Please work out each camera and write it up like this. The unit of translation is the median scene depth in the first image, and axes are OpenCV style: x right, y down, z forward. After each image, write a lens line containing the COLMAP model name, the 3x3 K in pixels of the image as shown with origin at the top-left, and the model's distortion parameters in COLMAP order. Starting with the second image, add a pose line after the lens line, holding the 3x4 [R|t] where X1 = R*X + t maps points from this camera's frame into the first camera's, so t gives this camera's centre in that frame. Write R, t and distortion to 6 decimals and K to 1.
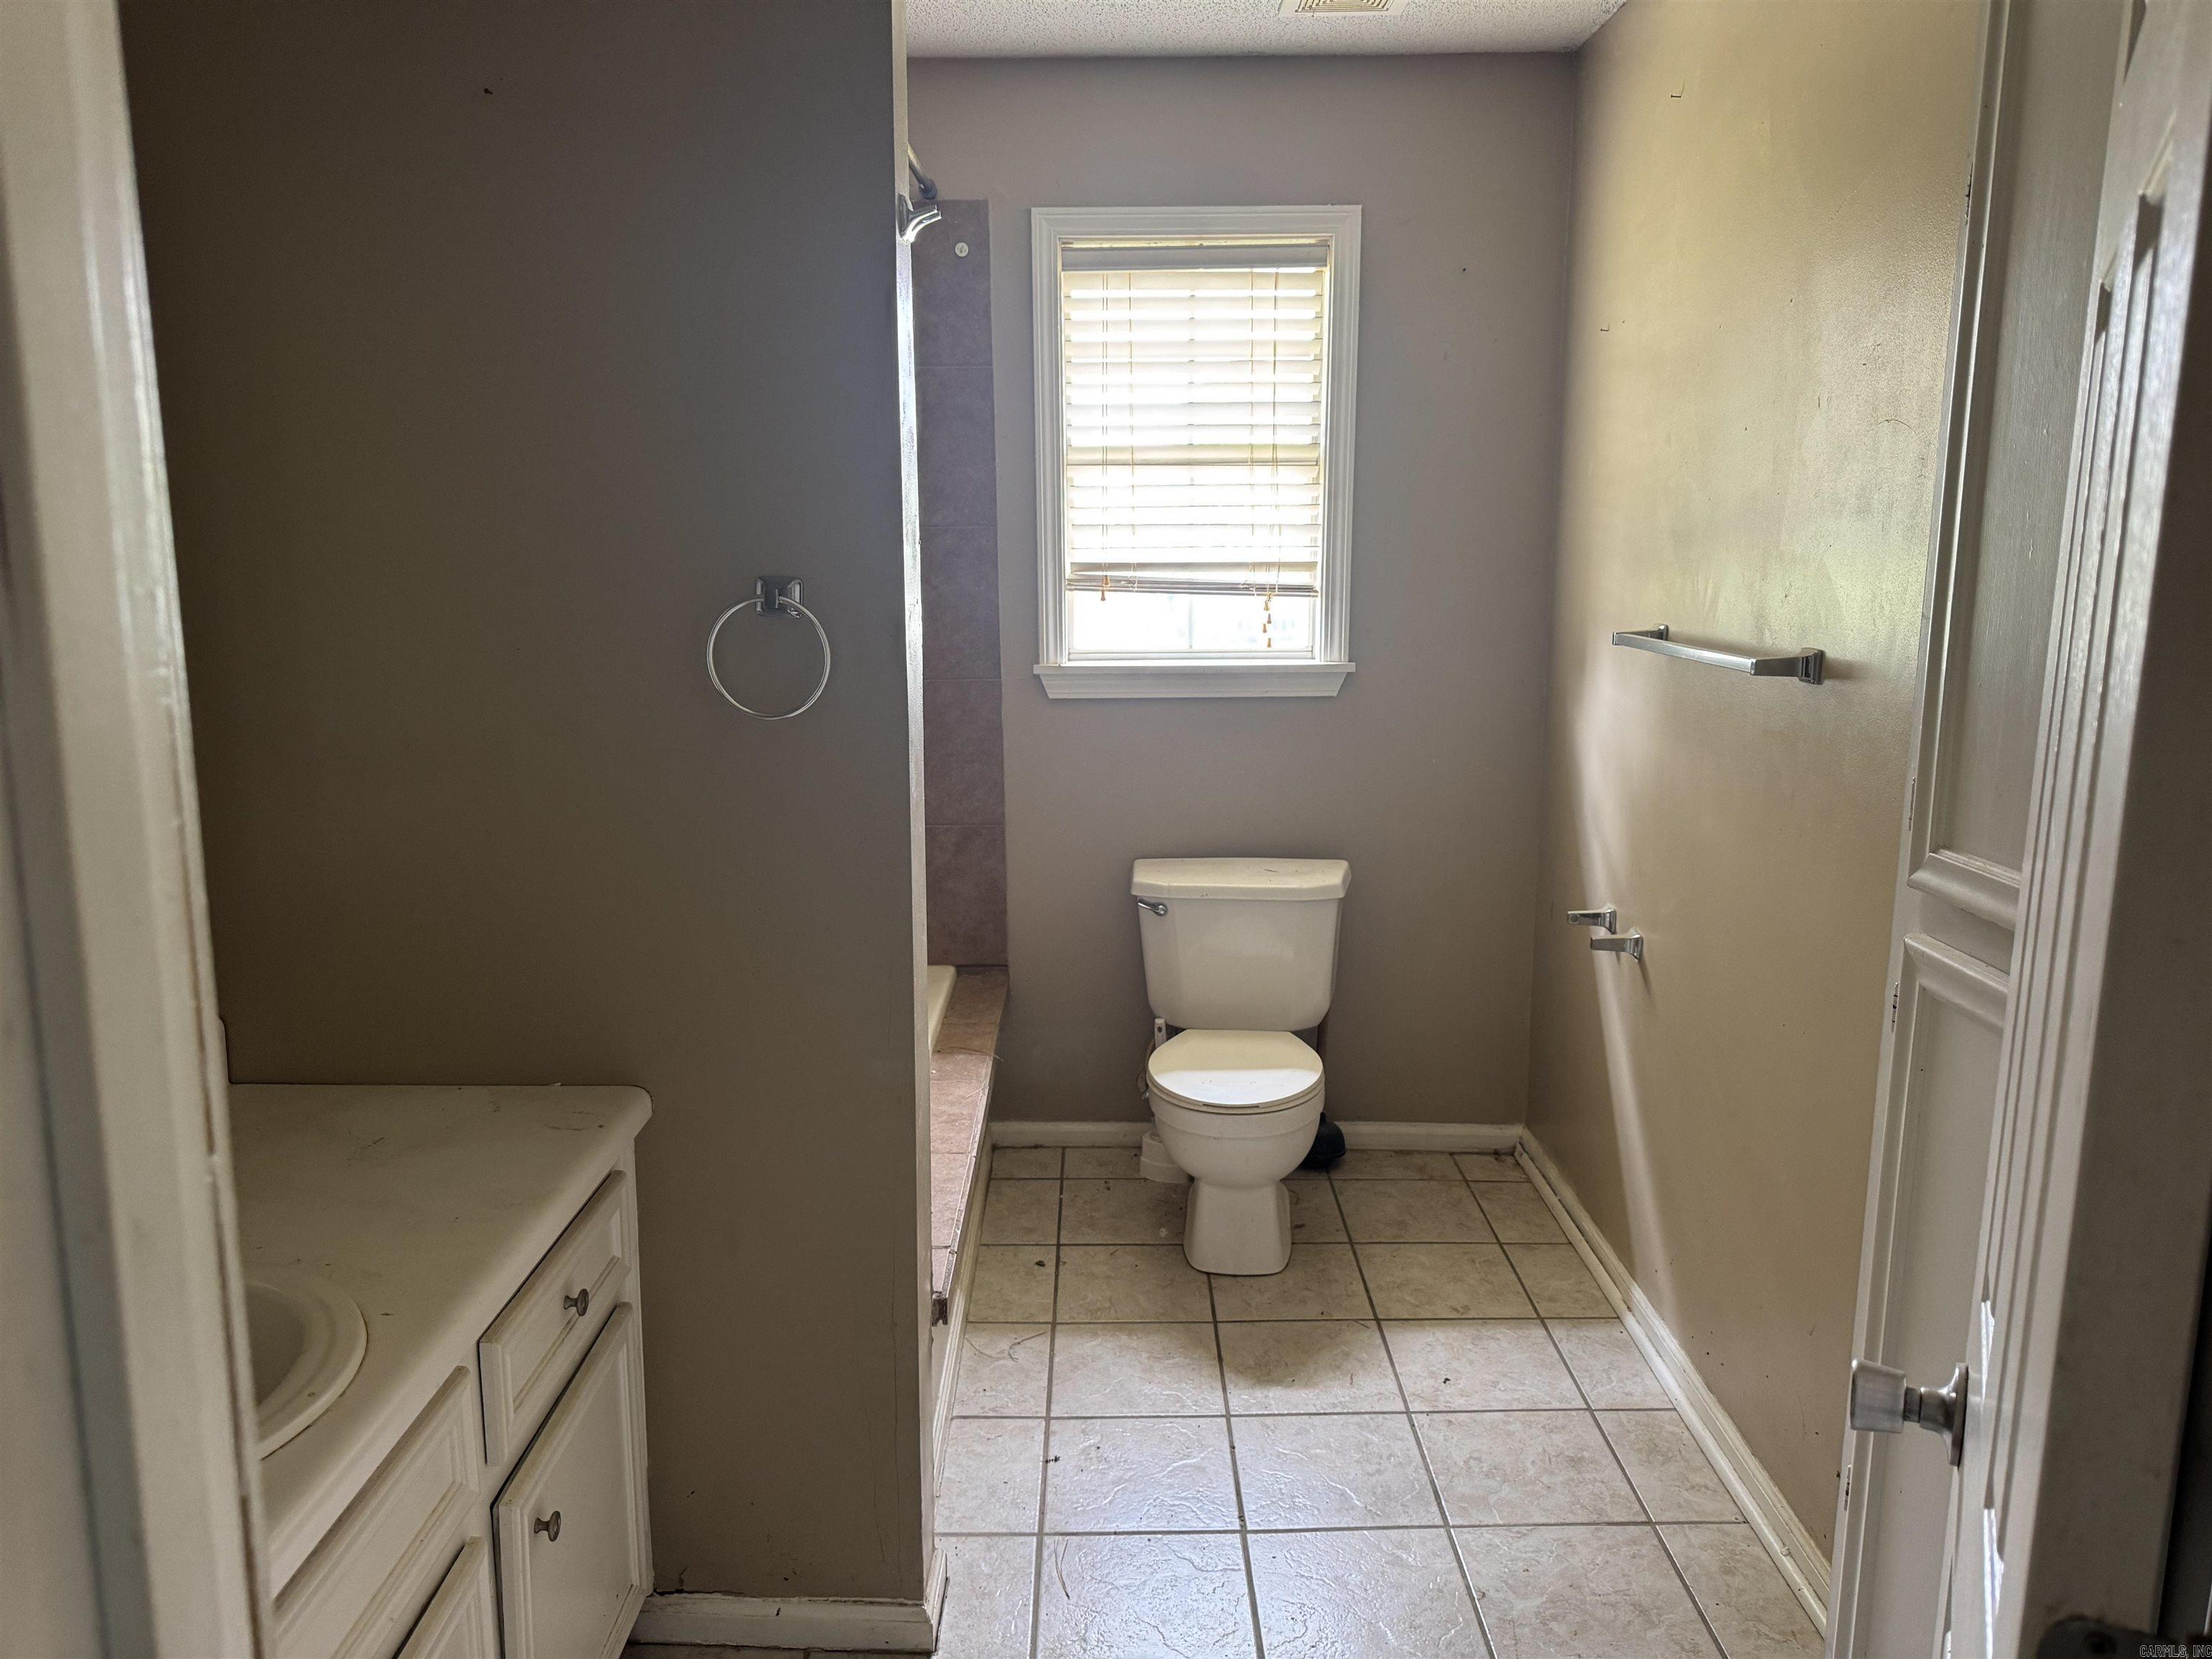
lens RADIAL K [[1549.7, 0, 1095.9], [0, 1549.7, 826.9], [0, 0, 1]] dist [0.153289, -0.372068]
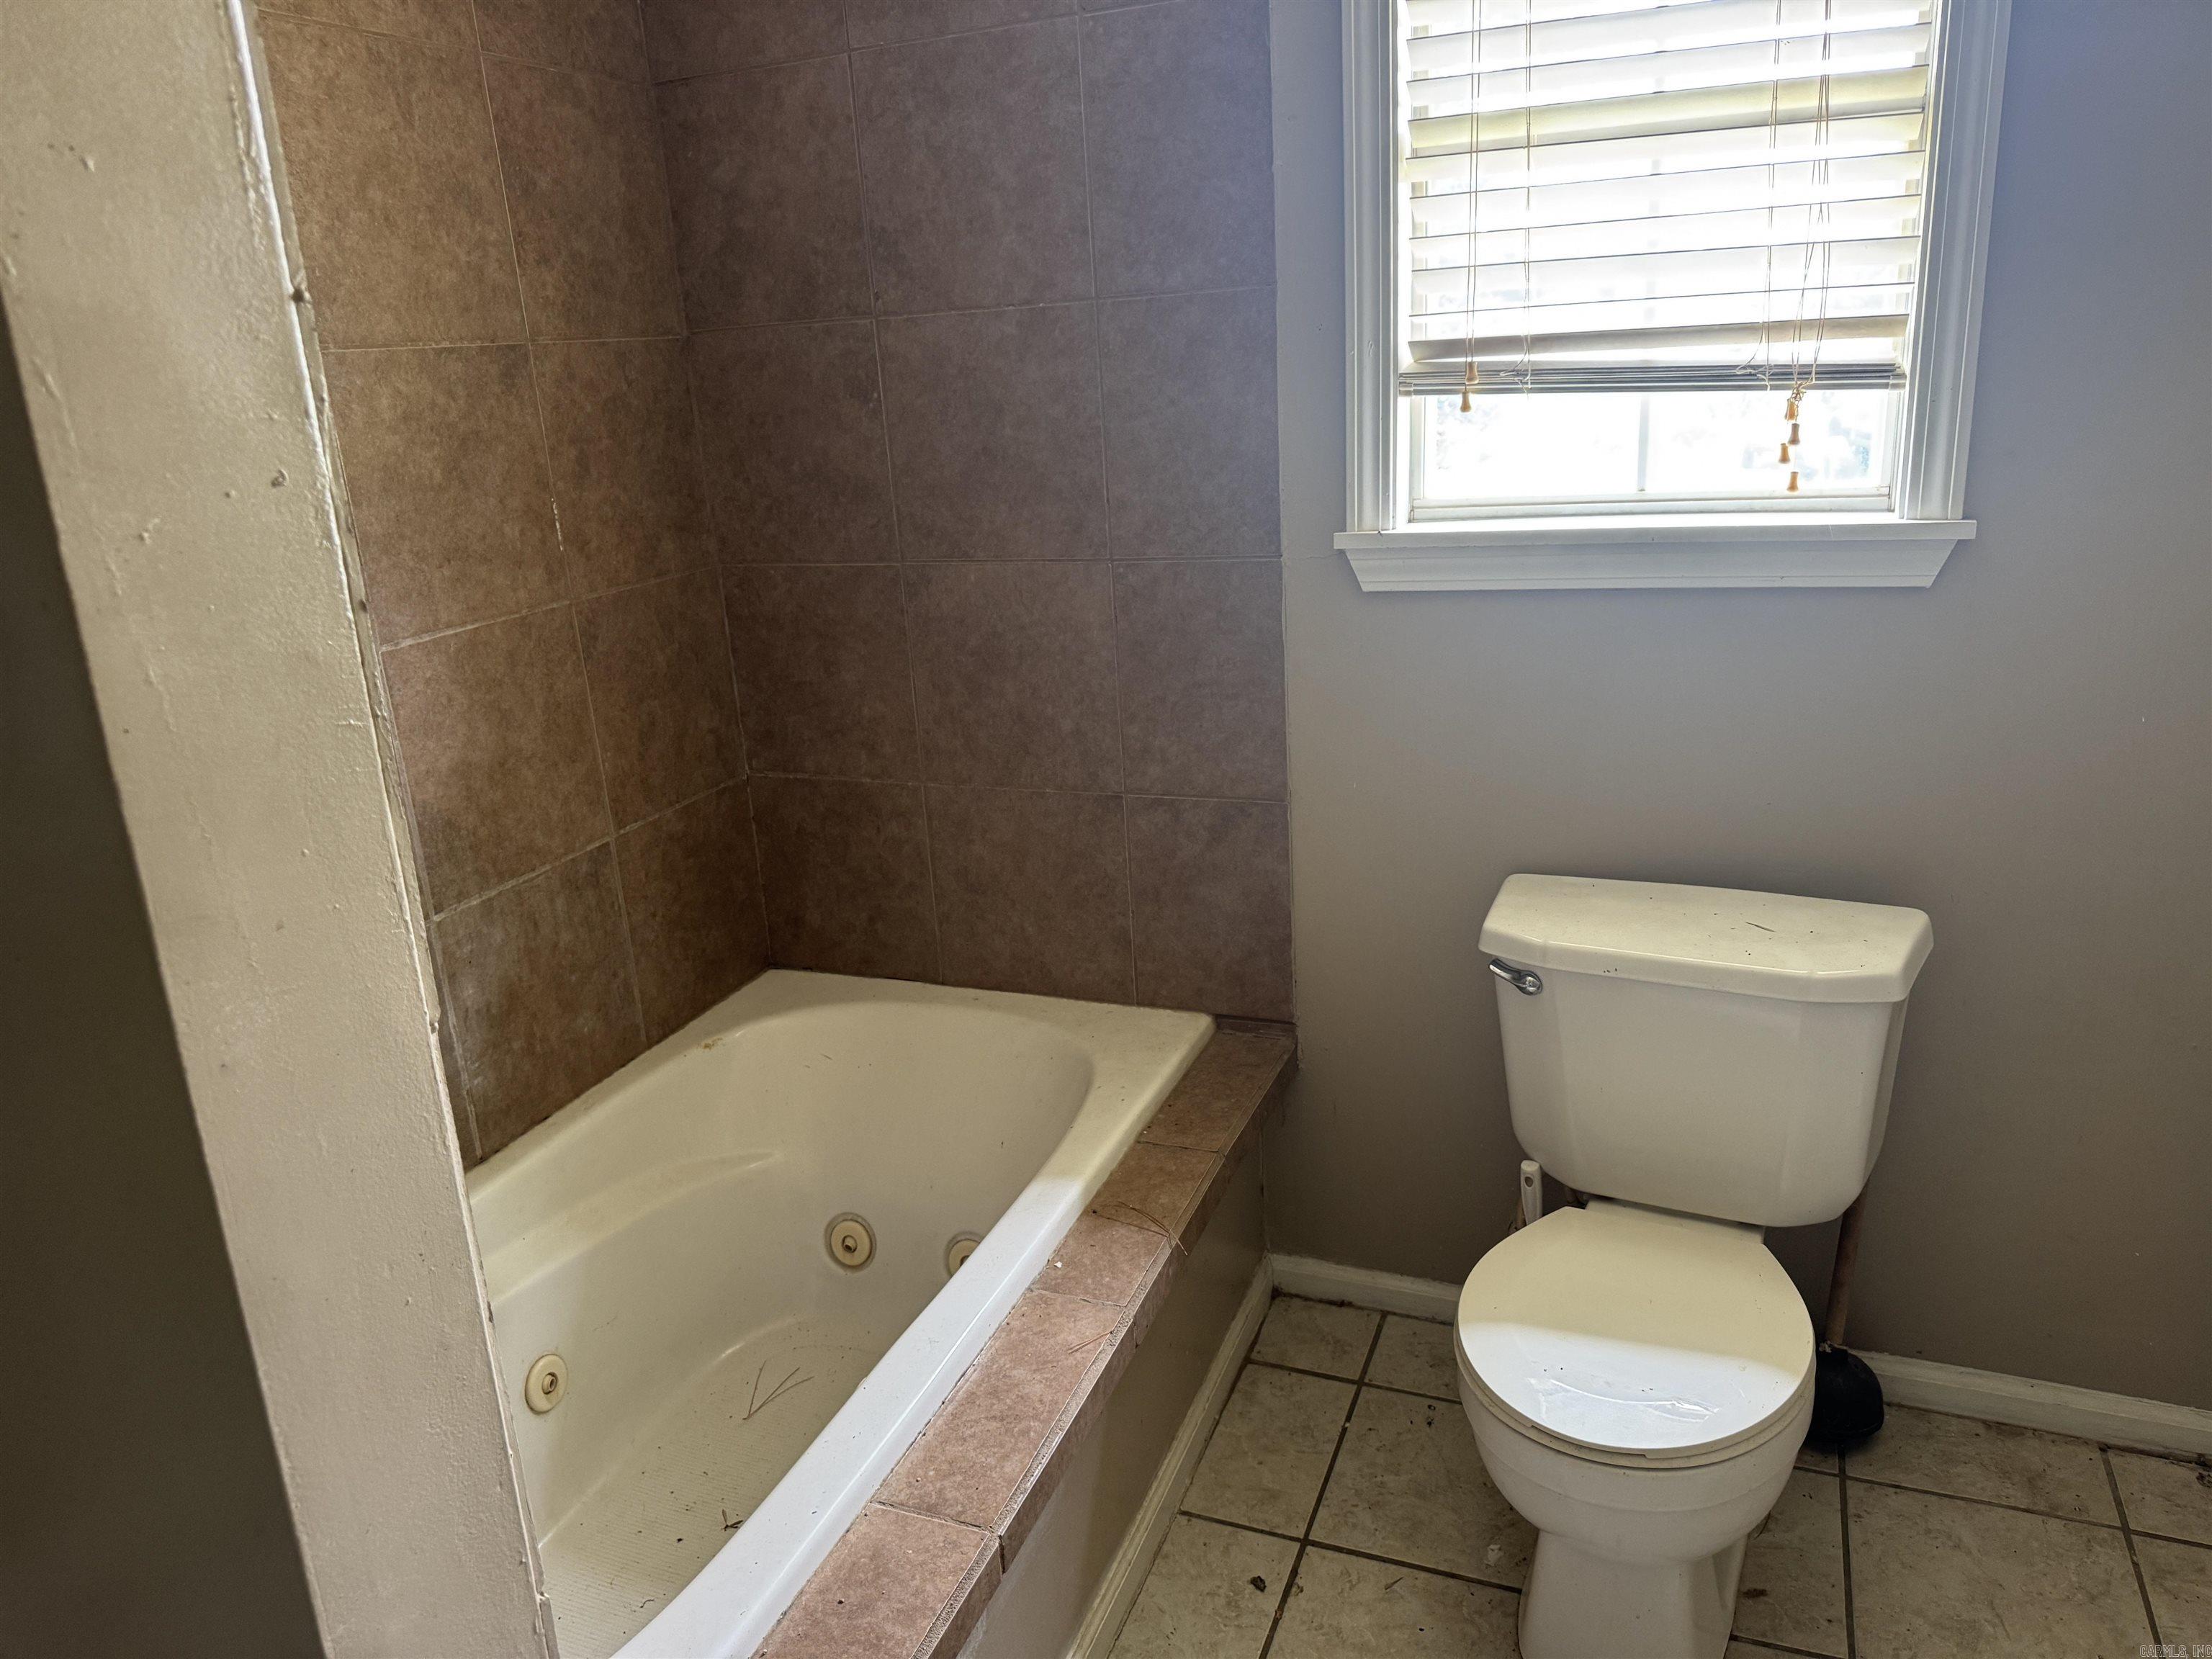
lens RADIAL K [[1571.2, 0, 1110.4], [0, 1571.2, 833.1], [0, 0, 1]] dist [0.033171, -0.036603]
pose [[0.927821, 0.062639, -0.367729, 0.104475], [-0.011650, 0.990185, 0.139276, -0.075644], [0.372844, -0.124939, 0.919444, 0.433044]]
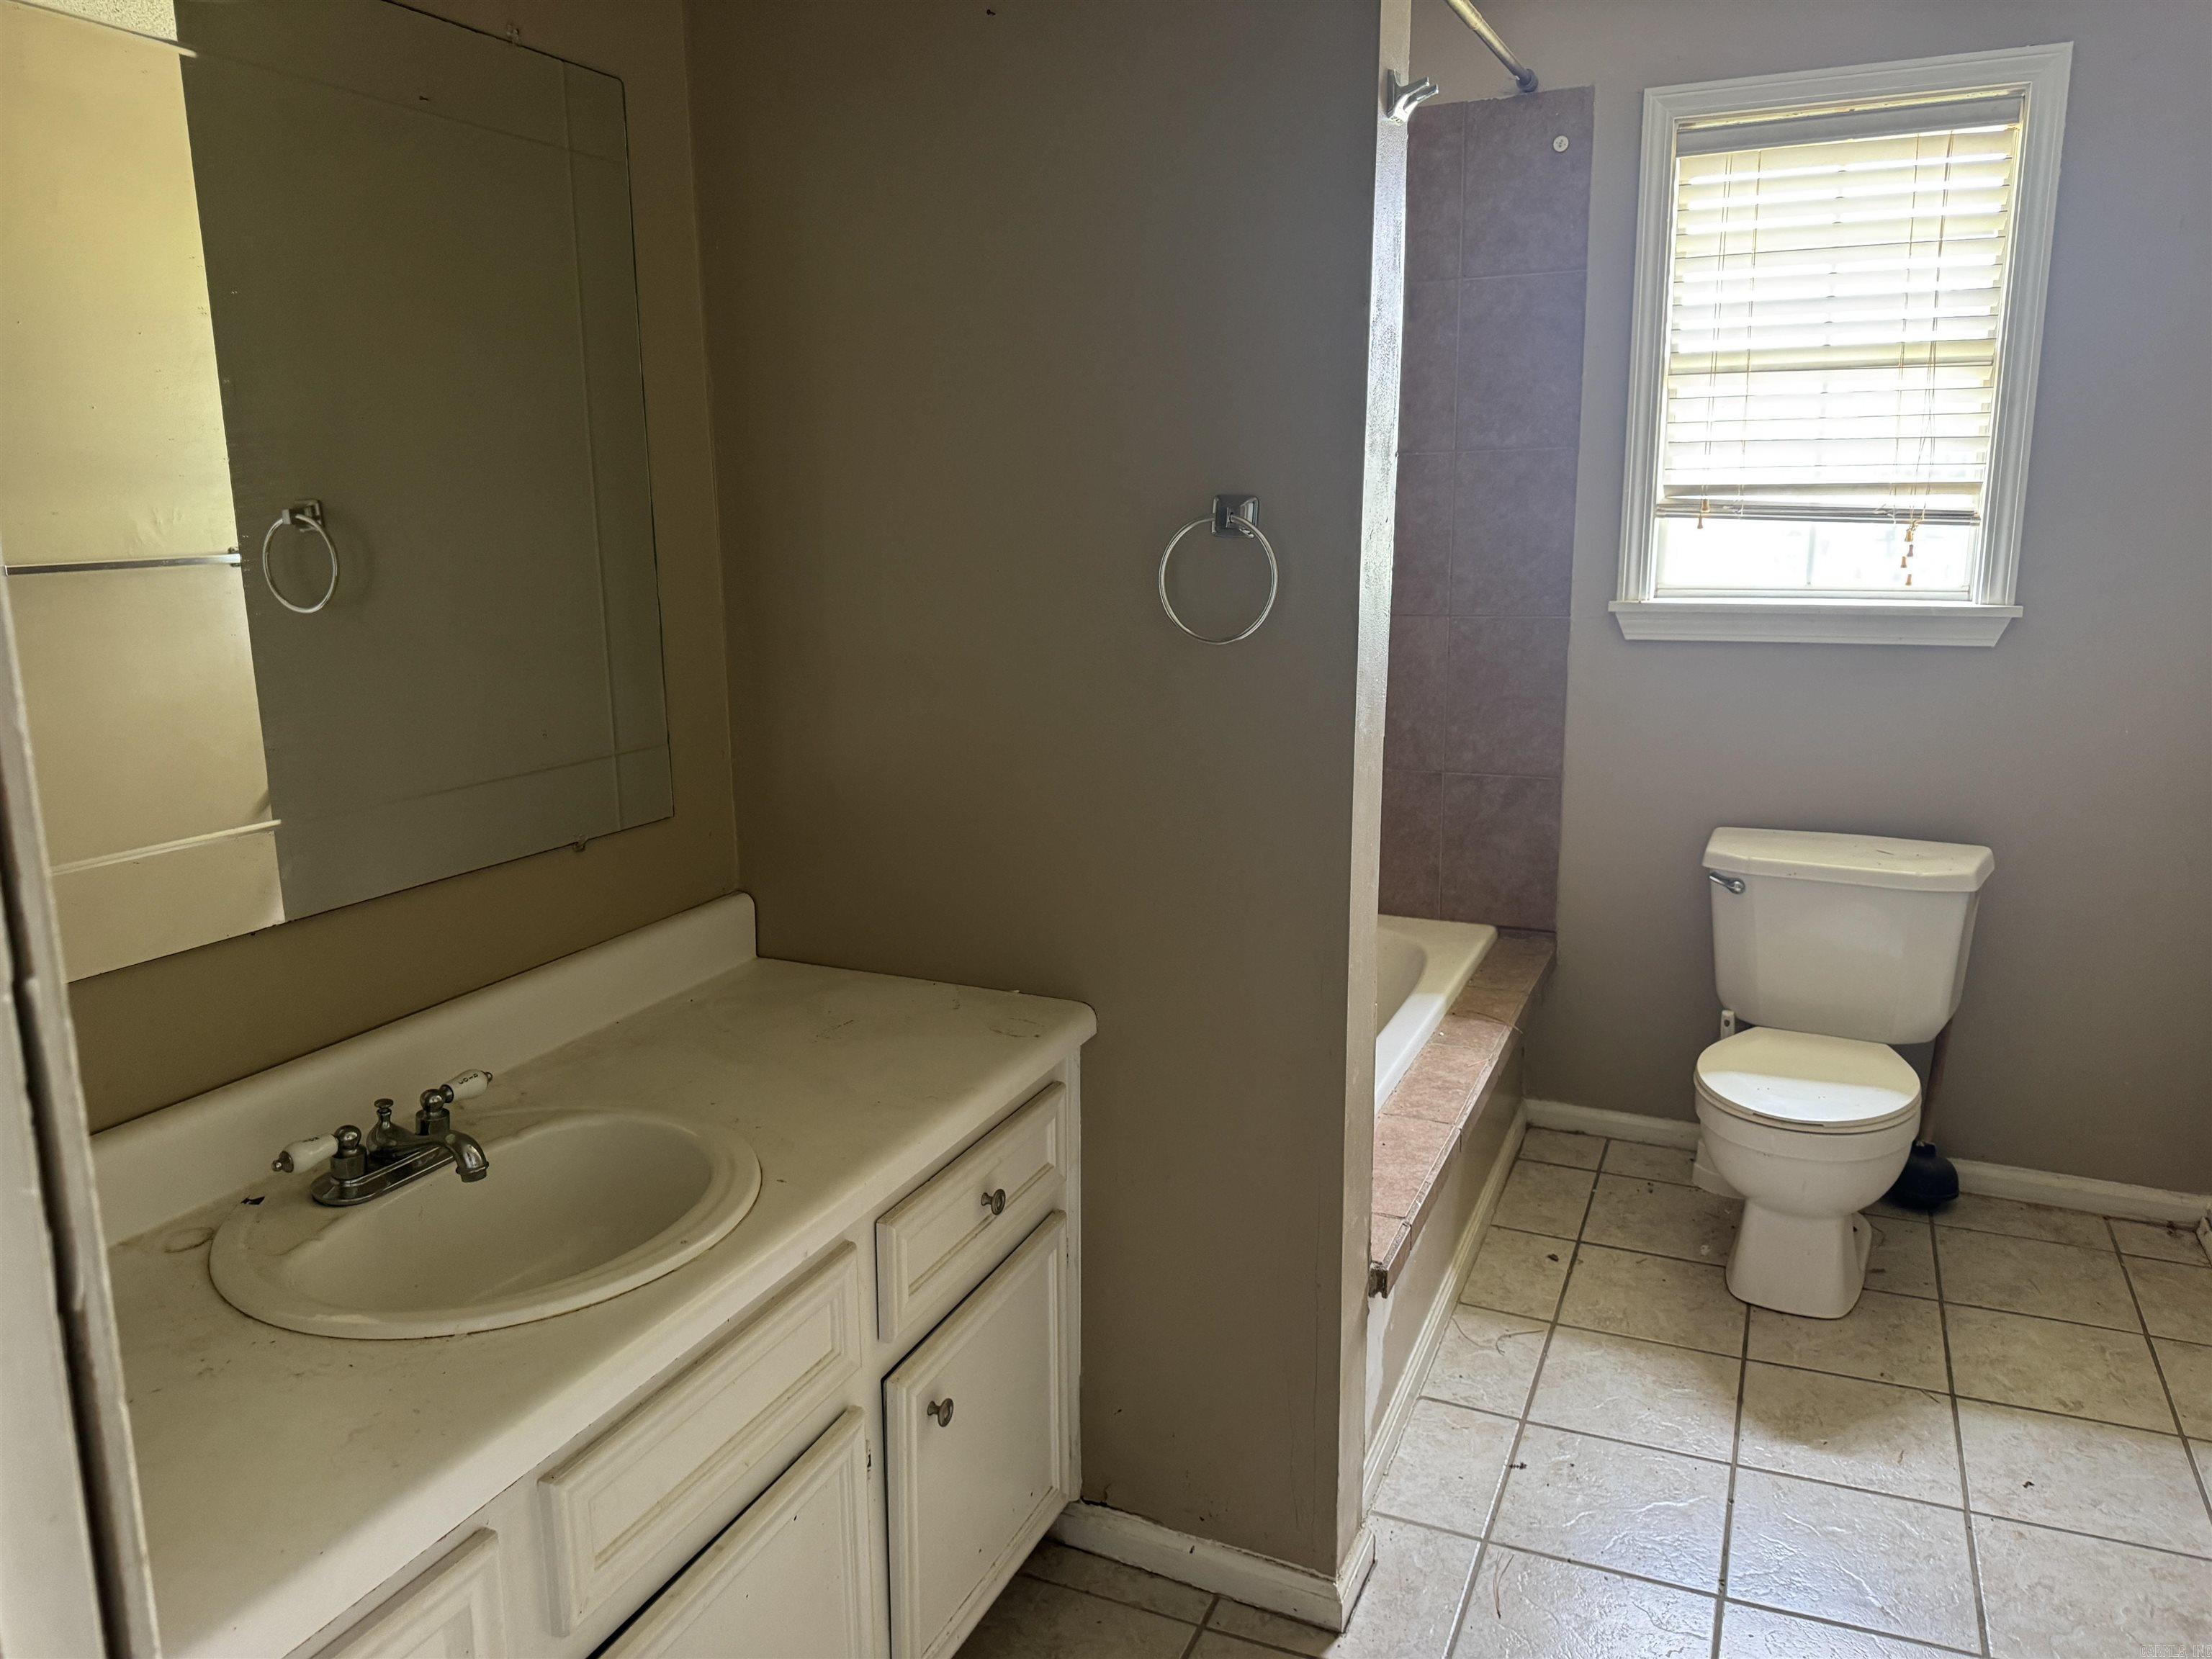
lens RADIAL K [[1595.8, 0, 1074.9], [0, 1595.8, 825.7], [0, 0, 1]] dist [0.007283, -0.016661]
pose [[0.910581, 0.077573, -0.405987, 0.063934], [-0.063691, 0.996833, 0.047616, 0.000716], [0.408395, -0.017501, 0.912638, 0.034675]]
